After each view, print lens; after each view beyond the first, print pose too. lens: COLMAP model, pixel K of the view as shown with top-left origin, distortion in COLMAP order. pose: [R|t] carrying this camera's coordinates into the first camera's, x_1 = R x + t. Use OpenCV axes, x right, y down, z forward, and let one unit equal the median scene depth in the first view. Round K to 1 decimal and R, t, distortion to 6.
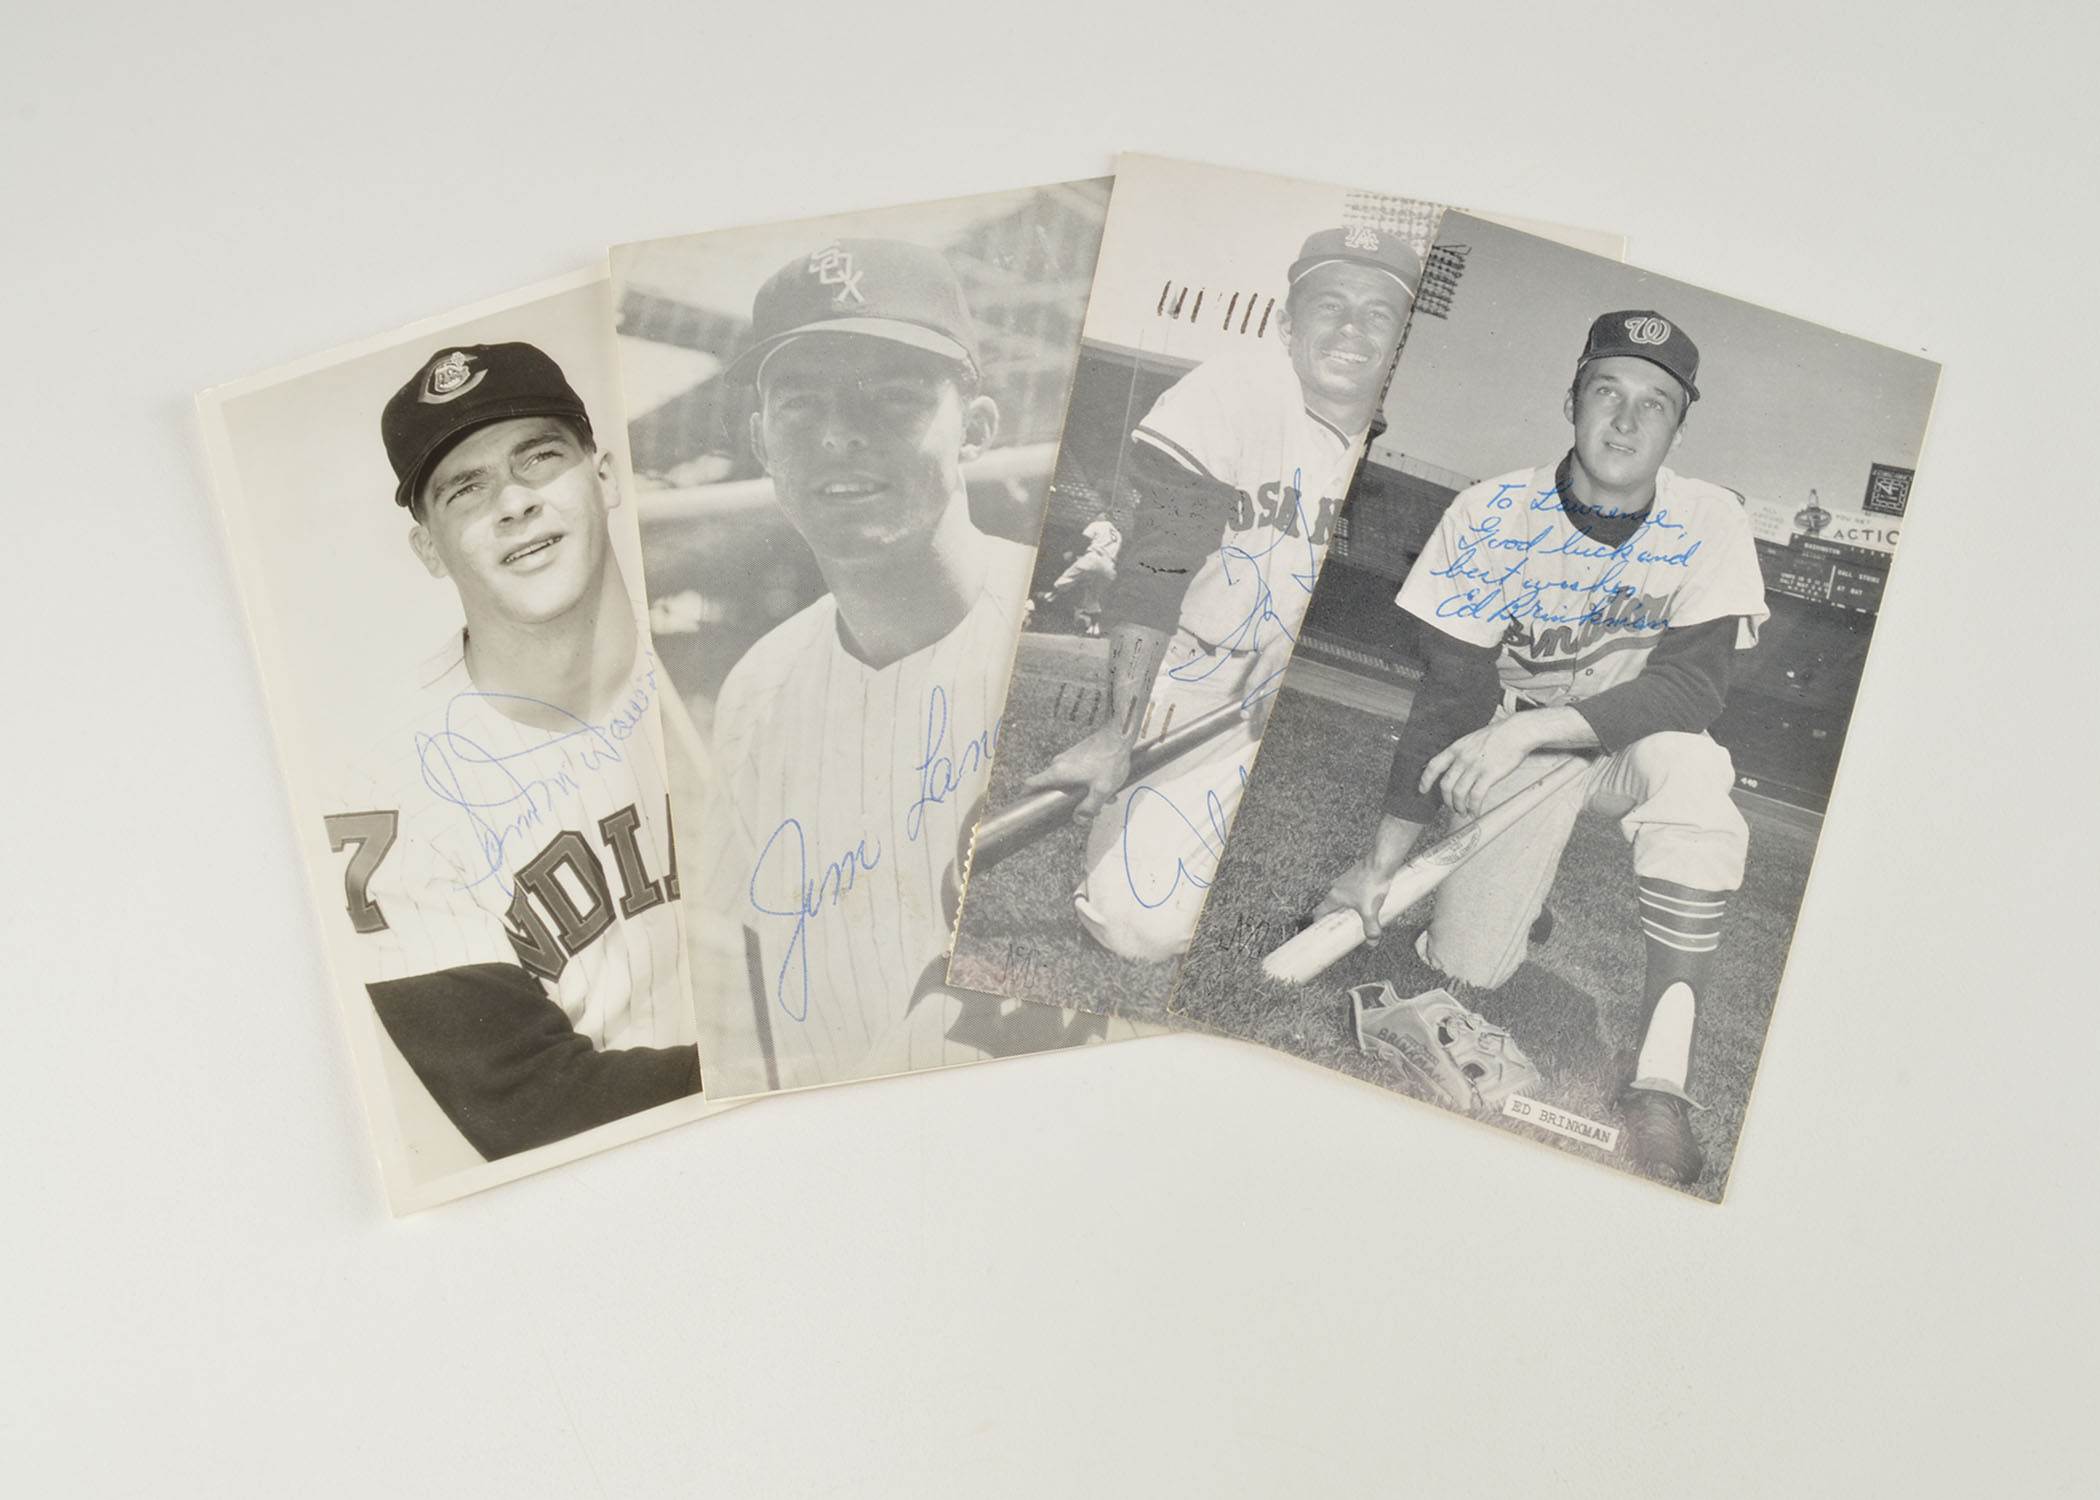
lens RADIAL K [[2261.8, 0, 1048.7], [0, 2261.8, 750.4], [0, 0, 1]] dist [-0.075245, 0.000000]
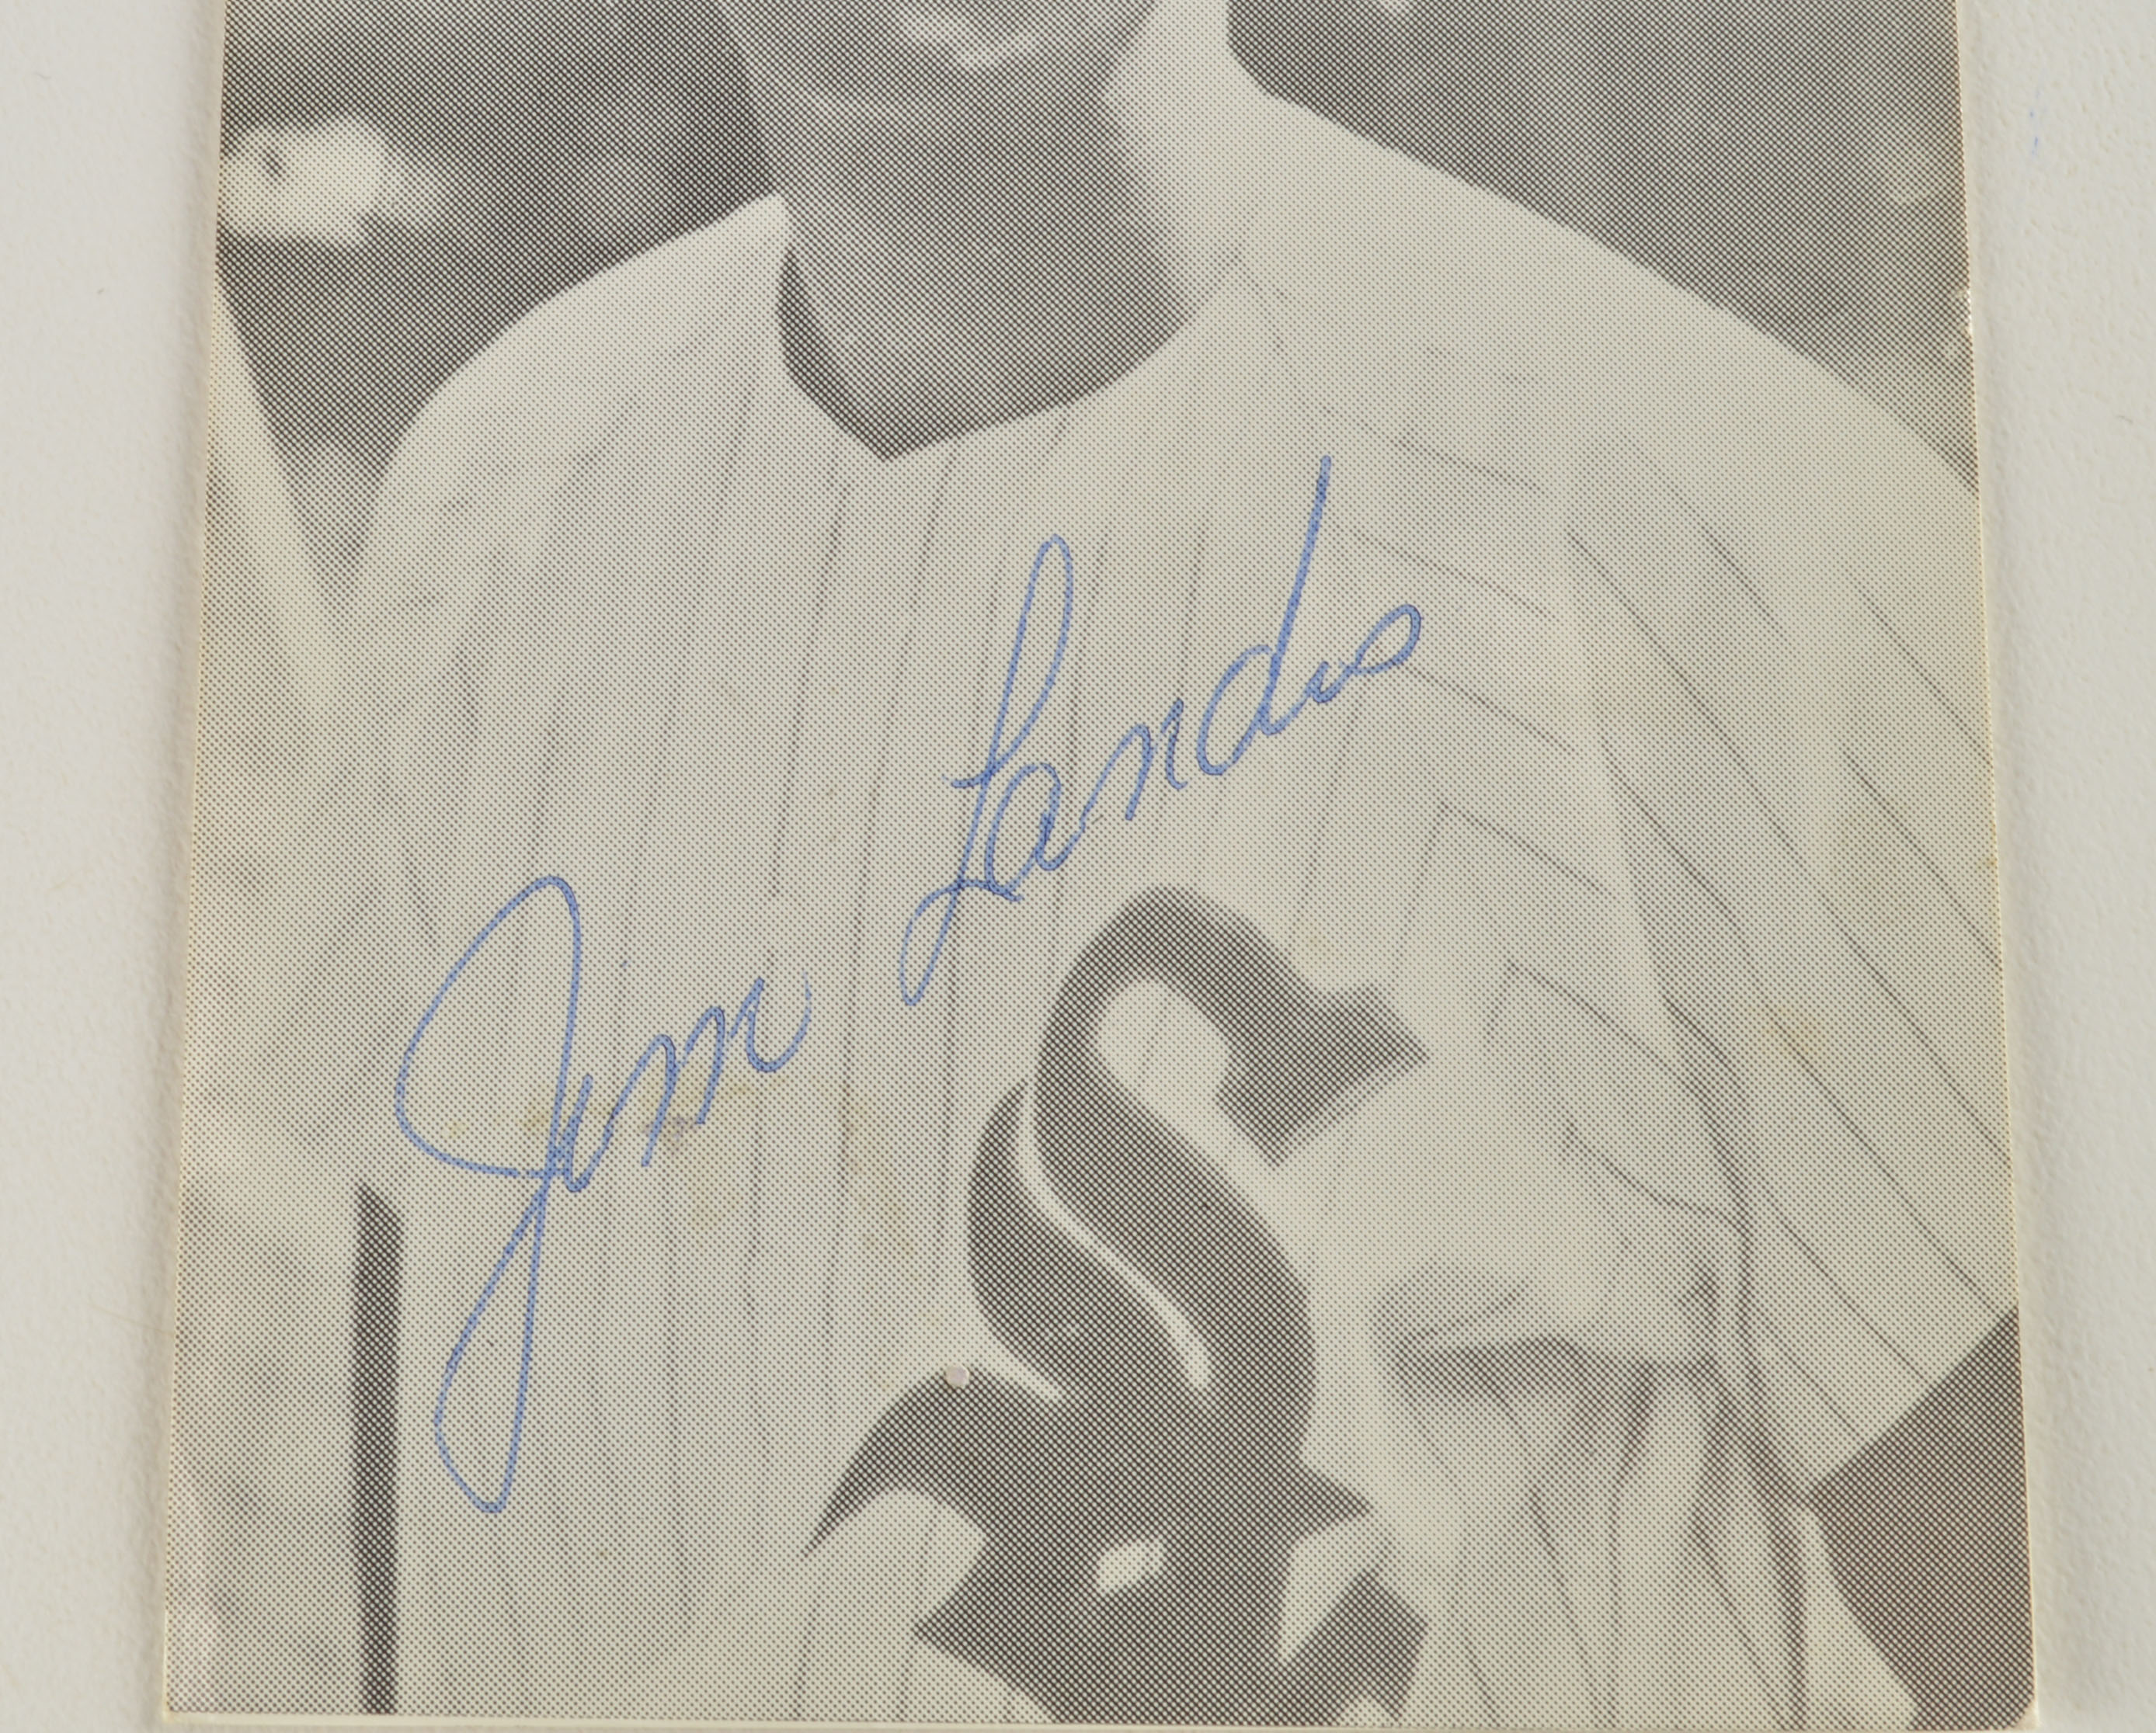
lens RADIAL K [[3377.5, 0, 1075.5], [0, 3377.5, 866.5], [0, 0, 1]] dist [-0.027669, 0.000000]
pose [[0.986771, 0.160863, 0.020137, -0.049950], [-0.162044, 0.974905, 0.152649, -0.058942], [0.004924, -0.153893, 0.988075, 0.522125]]
